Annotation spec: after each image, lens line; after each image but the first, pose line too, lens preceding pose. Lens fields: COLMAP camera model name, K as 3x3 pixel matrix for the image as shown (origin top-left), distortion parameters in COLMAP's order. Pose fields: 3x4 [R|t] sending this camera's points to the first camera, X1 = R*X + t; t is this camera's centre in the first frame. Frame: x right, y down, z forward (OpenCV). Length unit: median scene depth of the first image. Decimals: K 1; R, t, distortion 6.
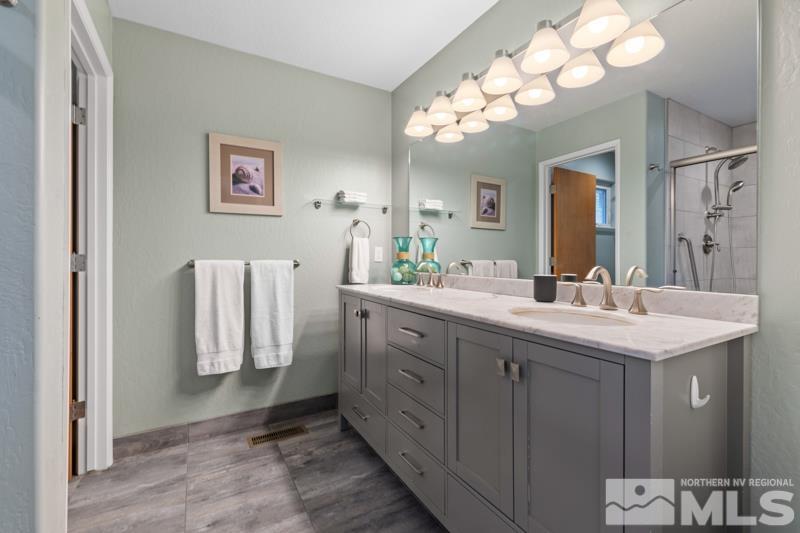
lens RADIAL K [[347.2, 0, 400.0], [0, 347.2, 266.5], [0, 0, 1]] dist [-0.000432, -0.000369]
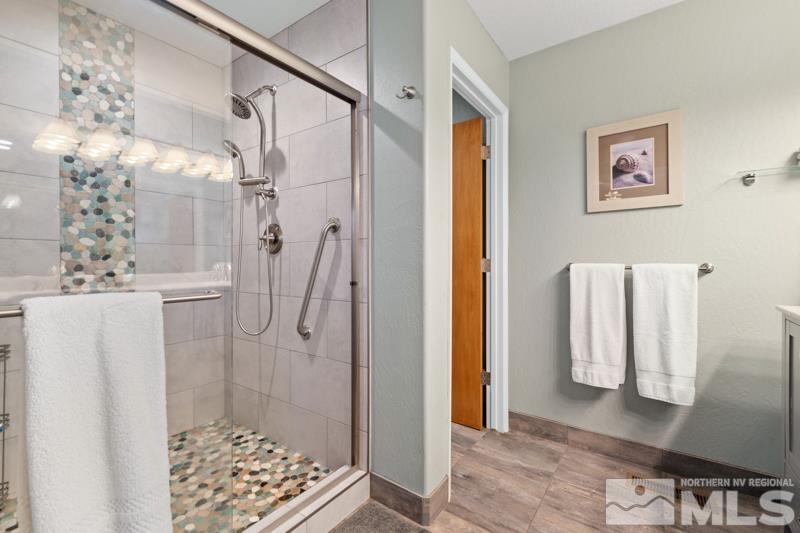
lens RADIAL K [[347.2, 0, 400.0], [0, 347.2, 266.5], [0, 0, 1]] dist [-0.000432, -0.000369]
pose [[0.400792, 0.010858, -0.916105, 0.115571], [-0.015733, 0.999864, 0.004968, -0.006873], [0.916034, 0.012422, 0.400908, 0.149712]]
